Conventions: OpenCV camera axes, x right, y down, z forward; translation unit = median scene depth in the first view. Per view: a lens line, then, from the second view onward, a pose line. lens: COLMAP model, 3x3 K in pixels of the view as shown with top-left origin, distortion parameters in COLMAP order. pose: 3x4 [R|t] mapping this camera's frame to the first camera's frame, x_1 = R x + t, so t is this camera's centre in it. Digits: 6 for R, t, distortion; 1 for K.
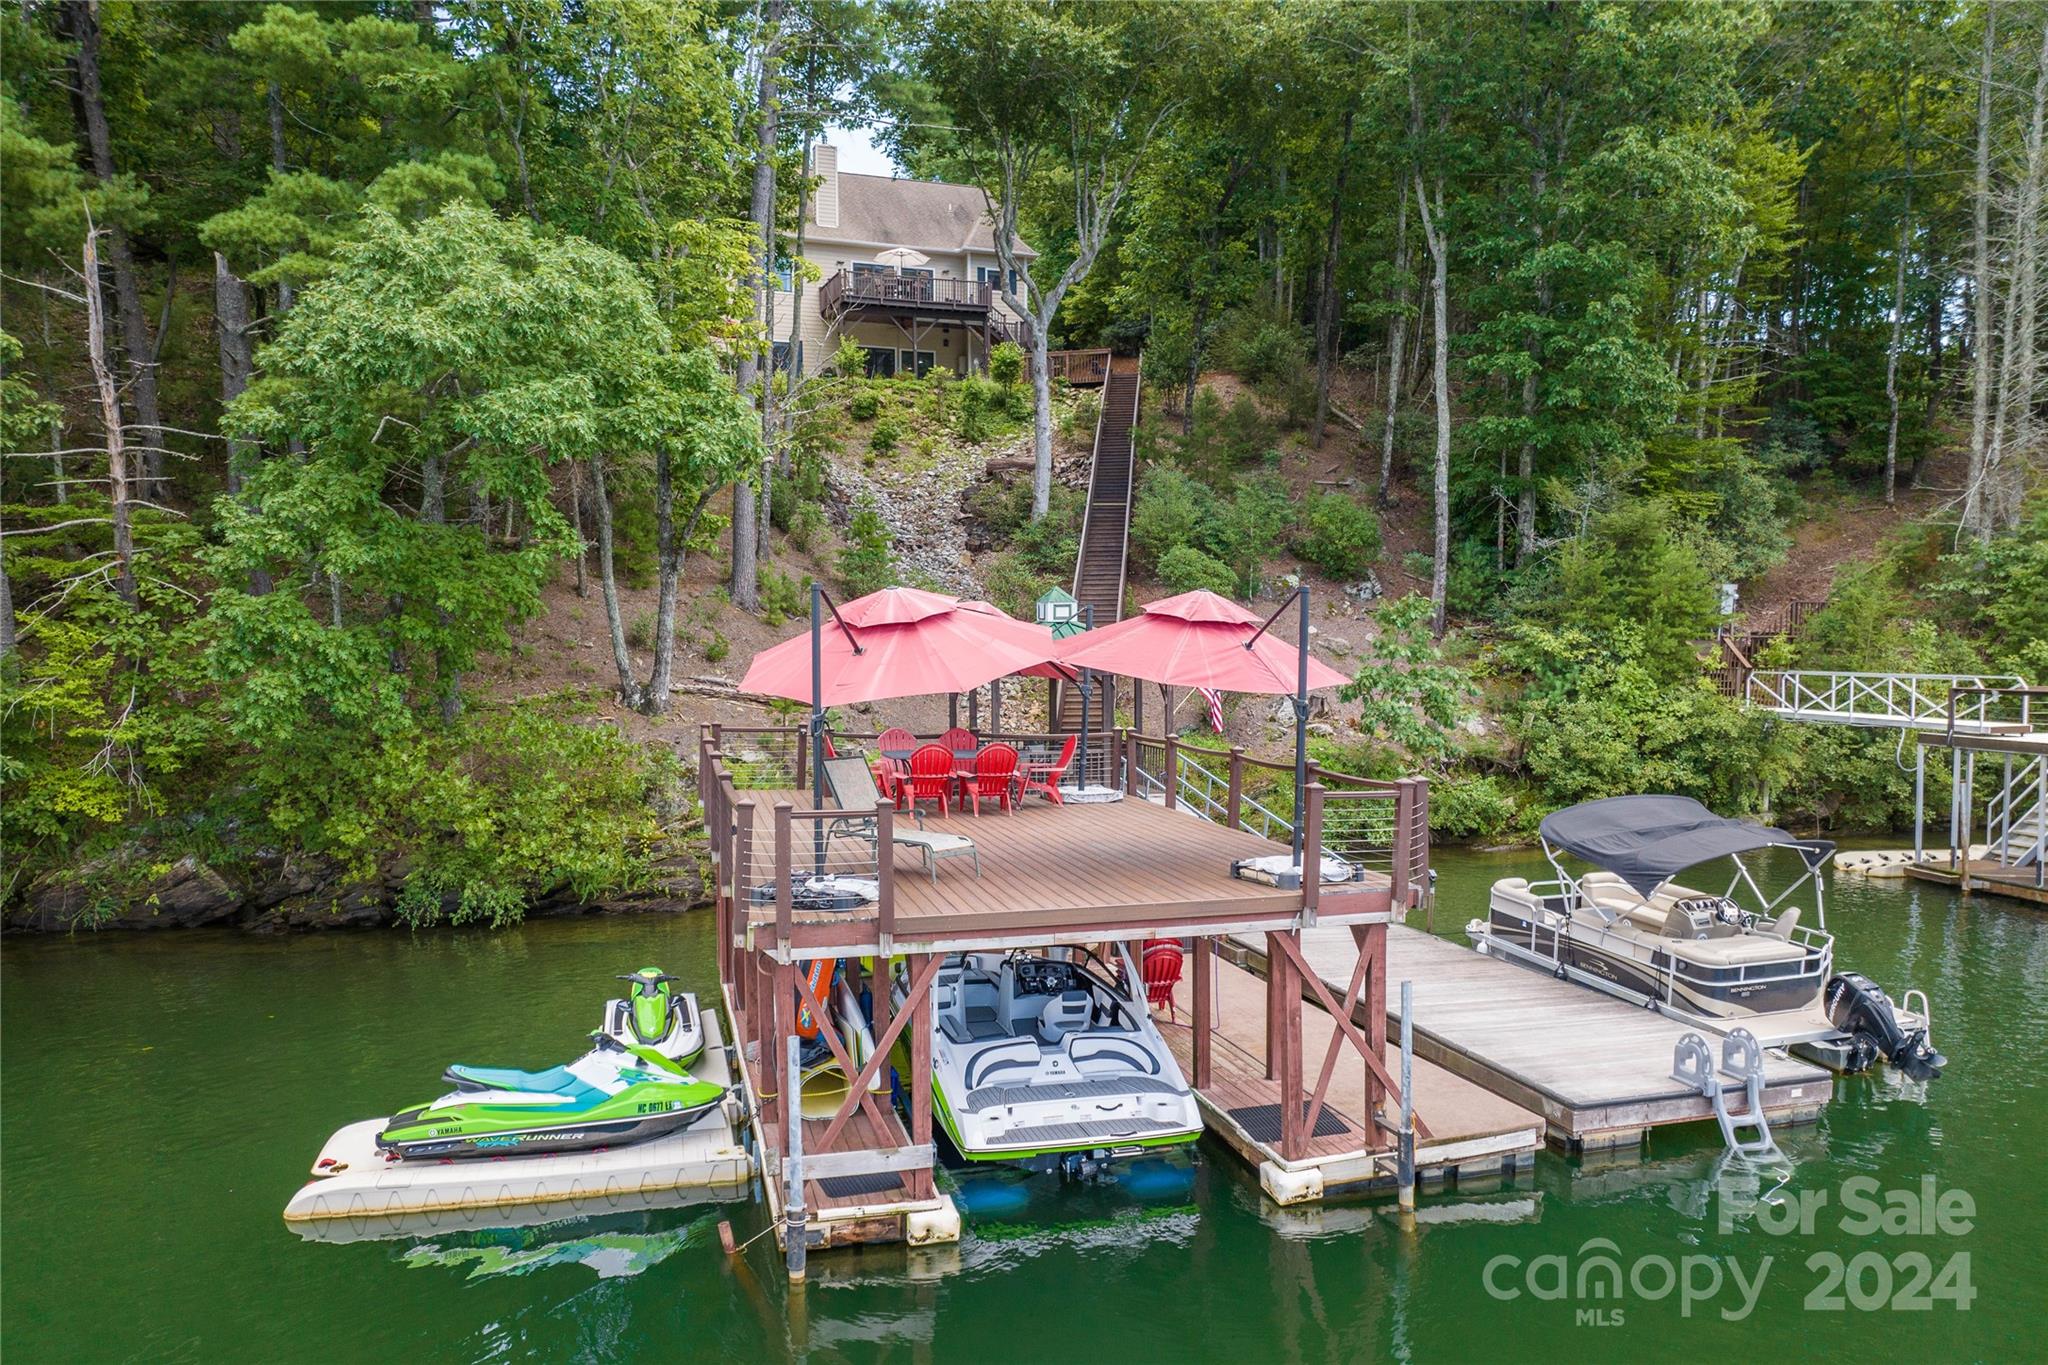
lens RADIAL K [[1459.5, 0, 1025.6], [0, 1459.5, 721.3], [0, 0, 1]] dist [-0.047876, 0.024657]
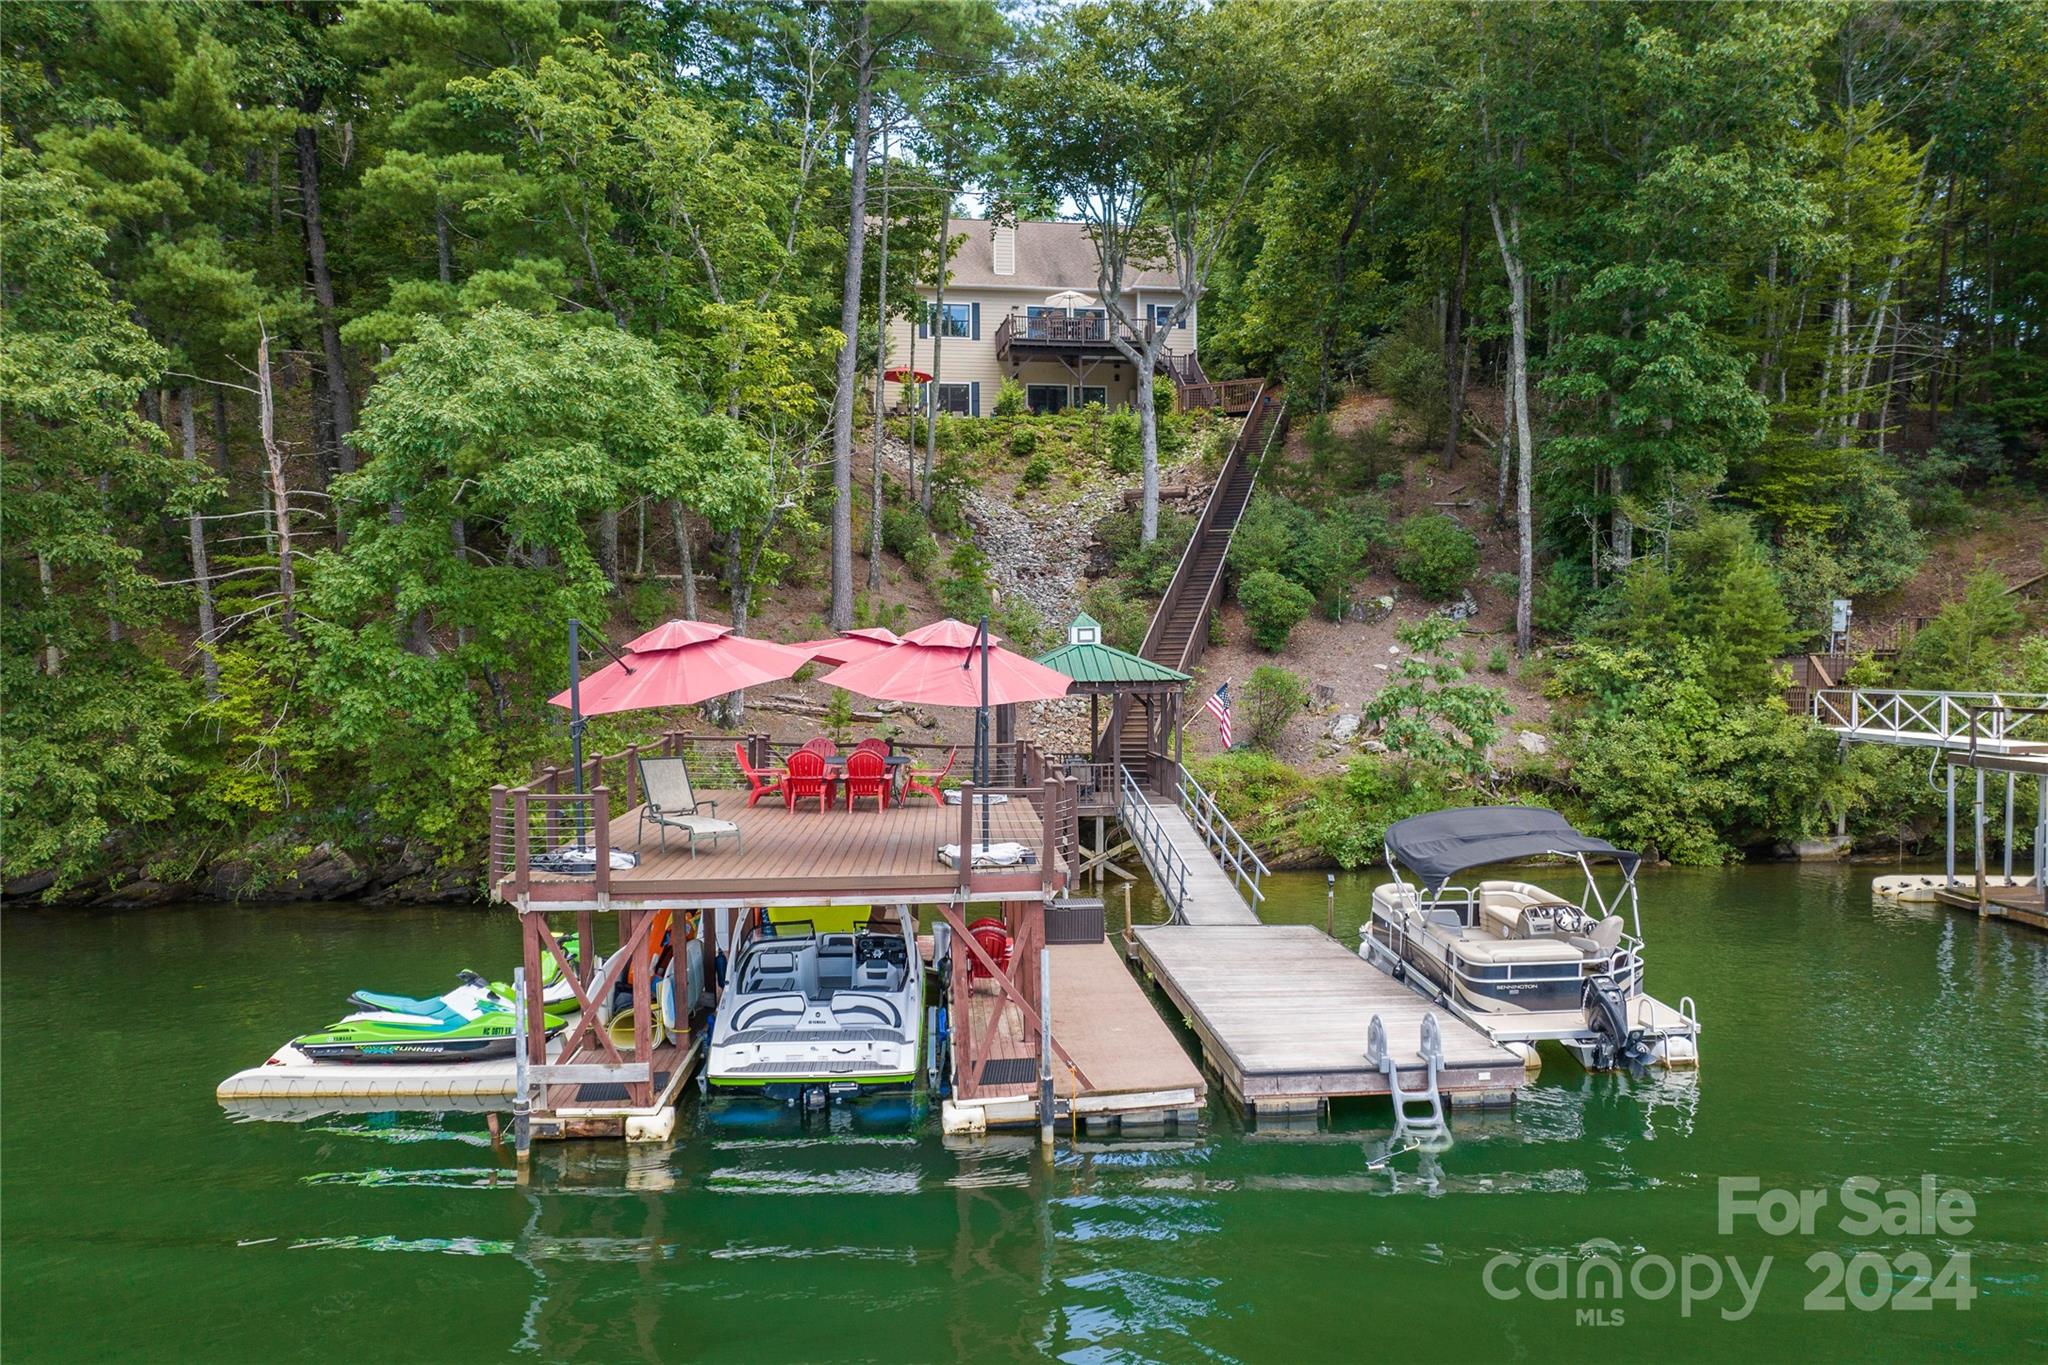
lens RADIAL K [[1454.3, 0, 1017.7], [0, 1454.3, 697.4], [0, 0, 1]] dist [-0.034644, -0.010360]
pose [[0.979368, 0.000529, -0.202084, 0.236813], [-0.006772, 0.999521, -0.030203, 0.004878], [0.201971, 0.030948, 0.978902, -0.081941]]
